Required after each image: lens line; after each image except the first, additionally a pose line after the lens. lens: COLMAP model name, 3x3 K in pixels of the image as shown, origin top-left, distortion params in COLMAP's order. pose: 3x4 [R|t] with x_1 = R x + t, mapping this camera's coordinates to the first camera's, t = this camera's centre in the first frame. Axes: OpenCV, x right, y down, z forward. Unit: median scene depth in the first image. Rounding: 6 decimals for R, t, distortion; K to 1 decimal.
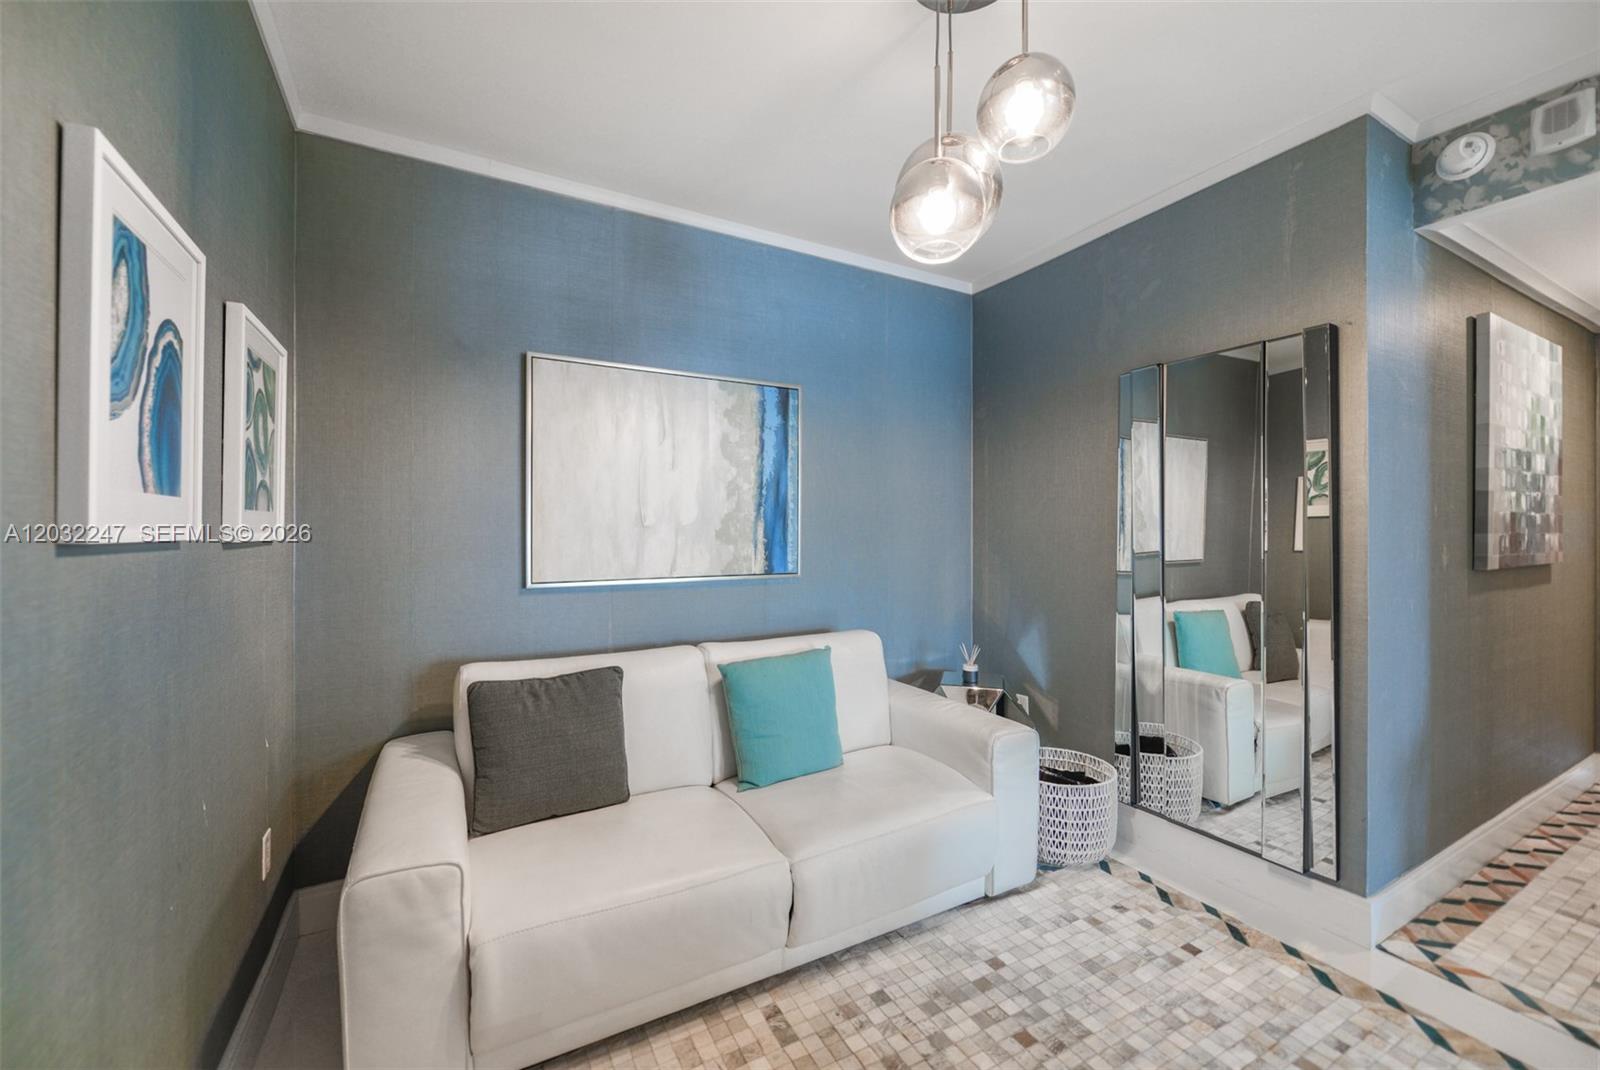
lens RADIAL K [[637.6, 0, 793.0], [0, 637.6, 528.1], [0, 0, 1]] dist [0.005550, -0.002688]
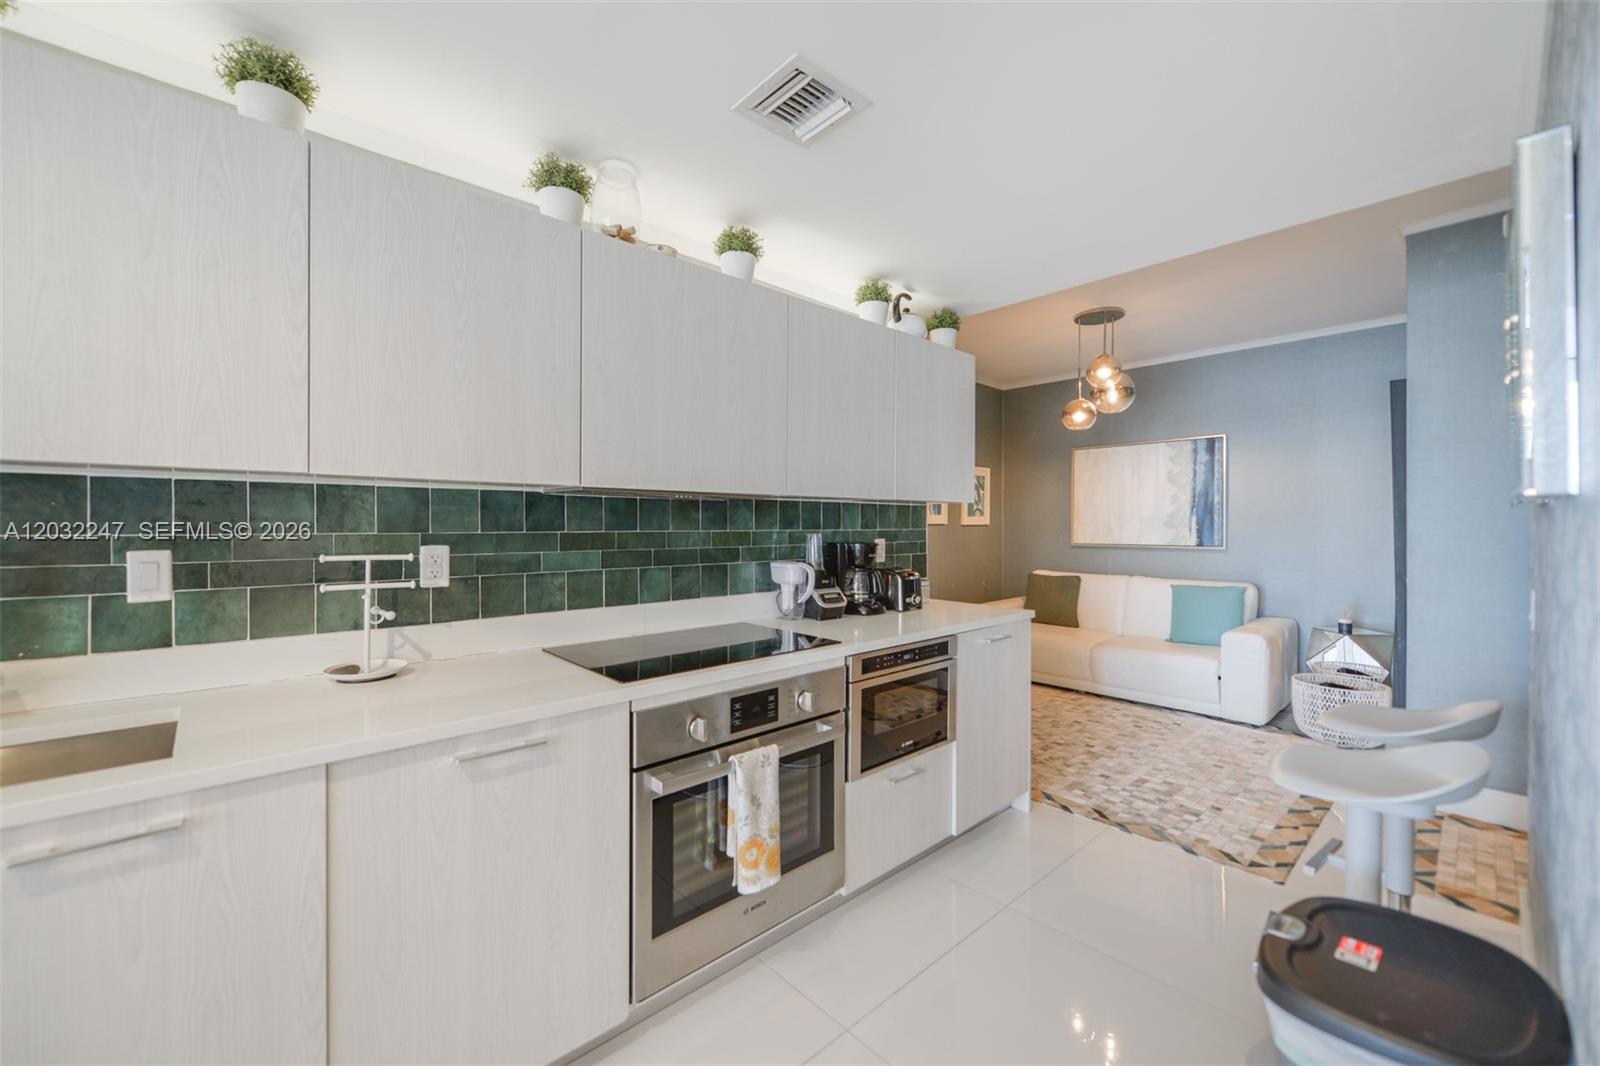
lens RADIAL K [[637.6, 0, 789.6], [0, 637.6, 525.4], [0, 0, 1]] dist [0.005550, -0.002688]
pose [[0.225573, 0.000117, -0.974226, 1.460411], [0.003873, 0.999992, 0.001017, 0.008957], [0.974218, -0.004003, 0.225571, -0.510530]]
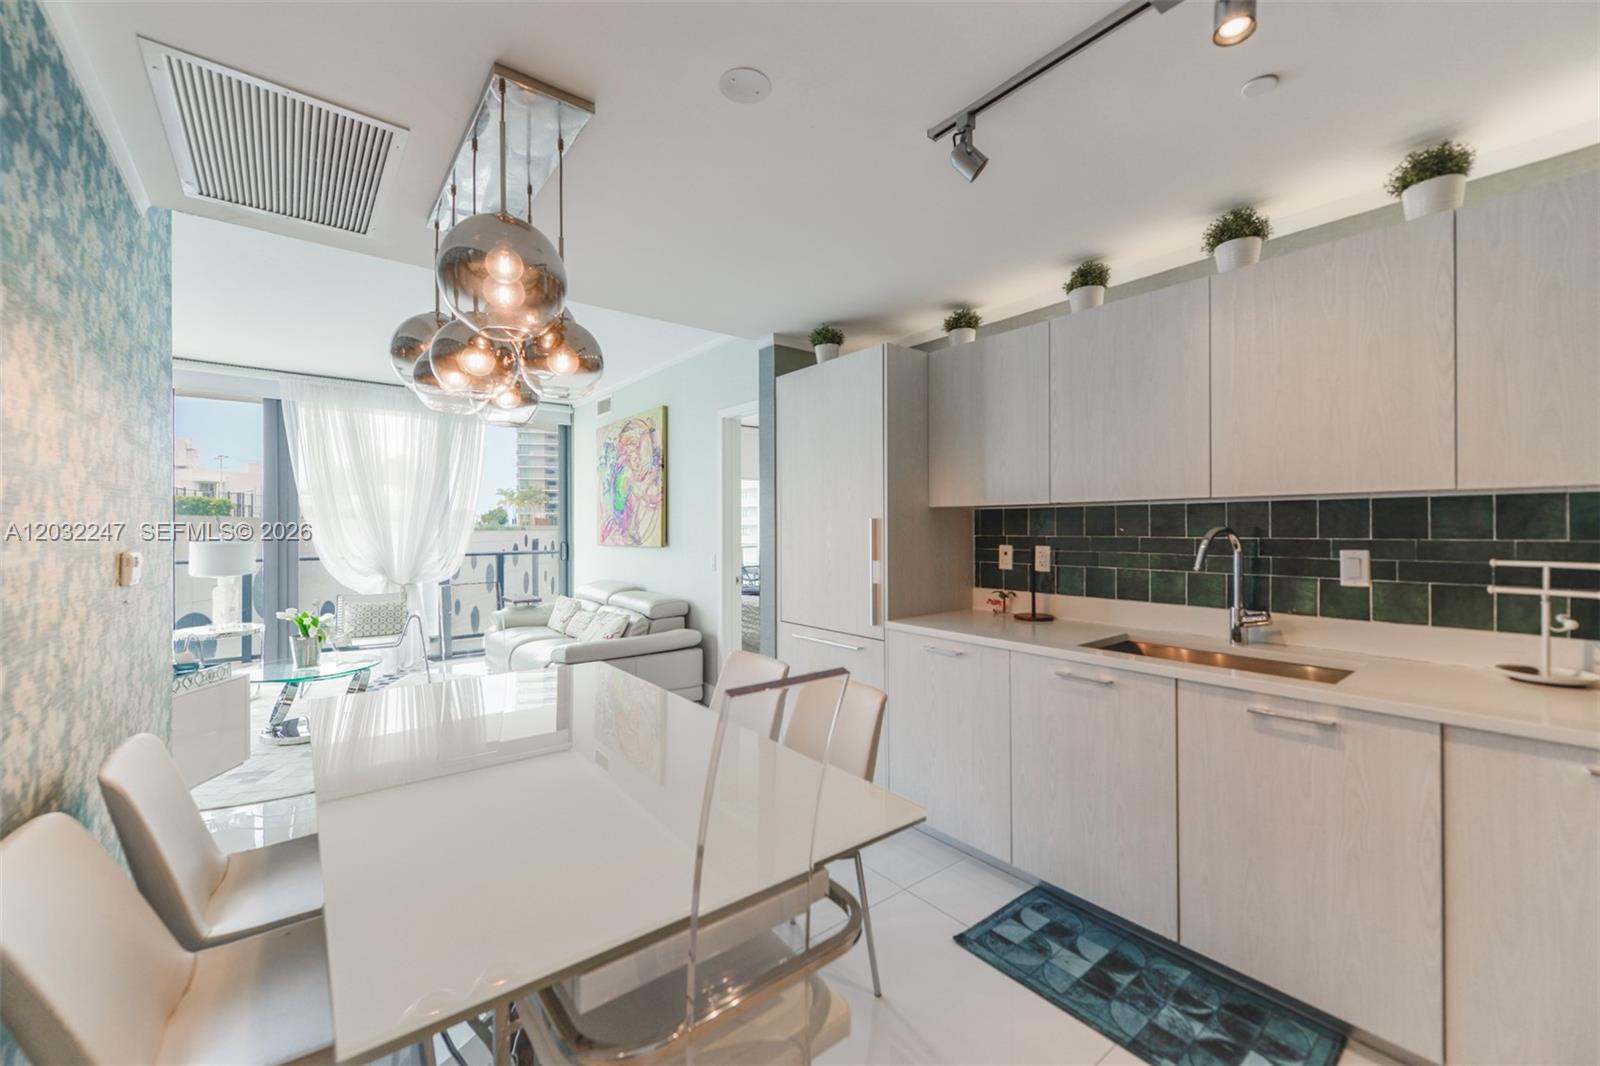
lens RADIAL K [[637.6, 0, 794.9], [0, 637.6, 525.0], [0, 0, 1]] dist [0.005550, -0.002688]
pose [[-0.986330, -0.002675, -0.164759, 1.591484], [-0.000730, 0.999929, -0.011865, 0.008349], [0.164779, -0.011583, -0.986262, -0.282953]]
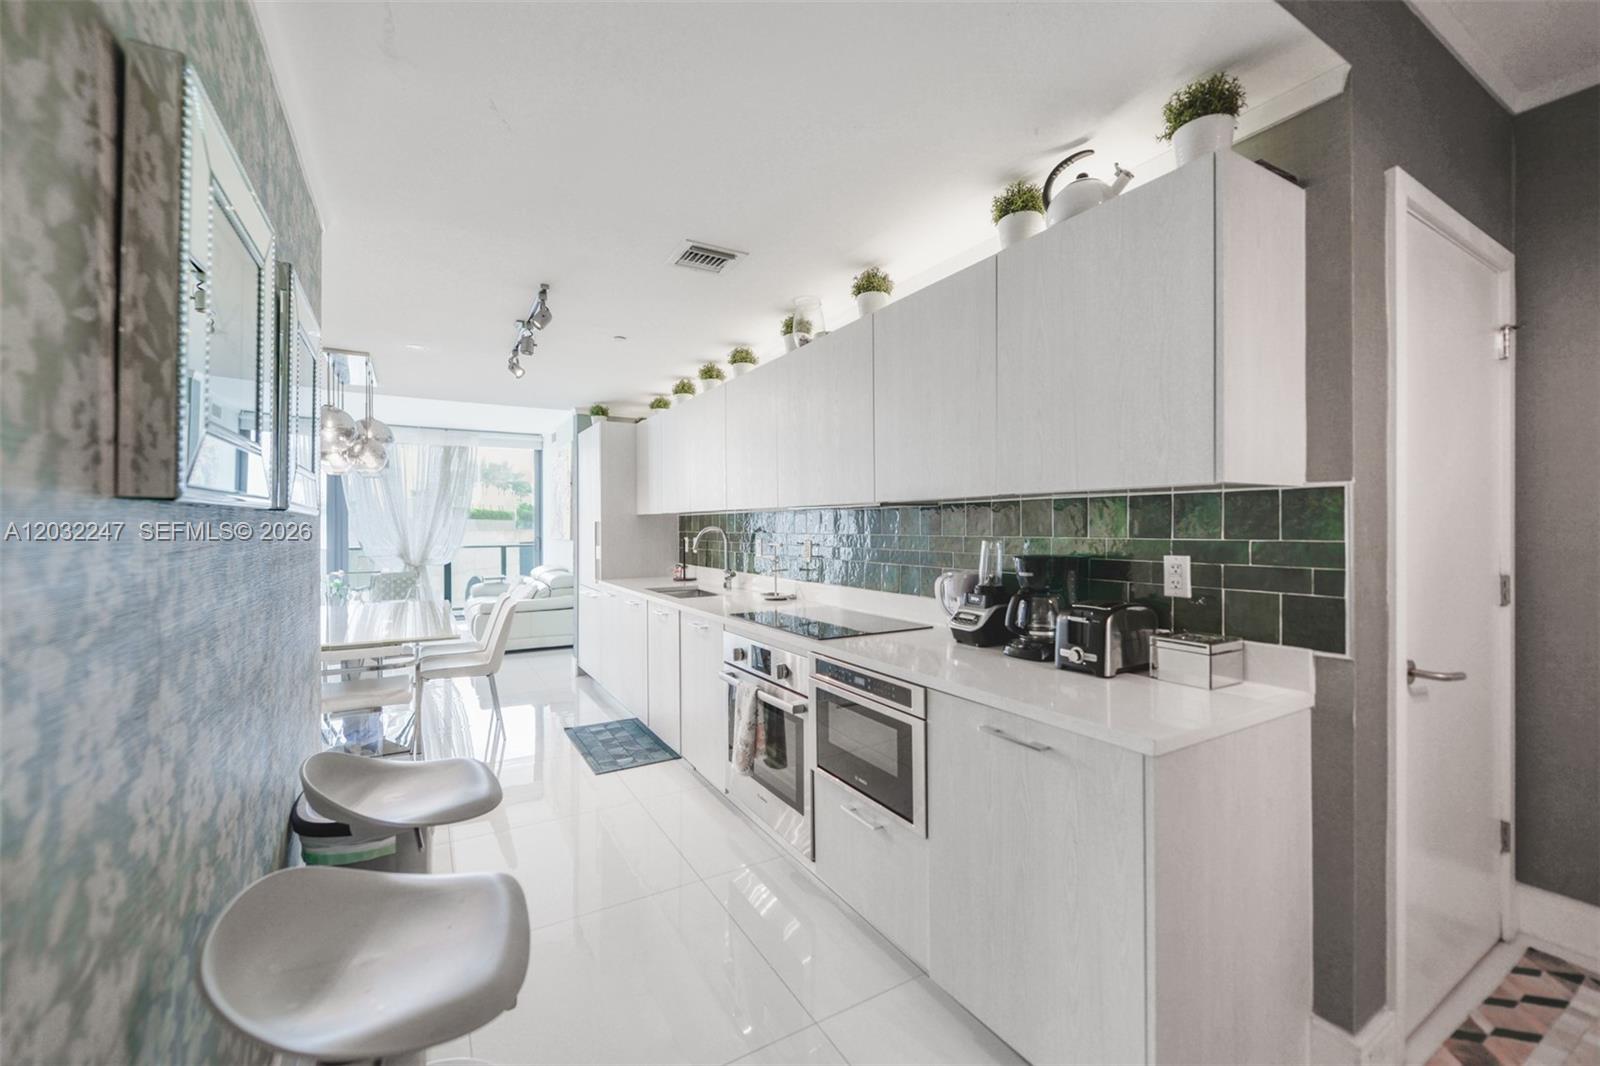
lens RADIAL K [[637.6, 0, 796.1], [0, 637.6, 528.0], [0, 0, 1]] dist [0.005550, -0.002688]
pose [[-0.999523, -0.001080, -0.030875, 0.798463], [-0.000959, 0.999992, -0.003919, 0.009778], [0.030879, -0.003887, -0.999516, 0.523857]]
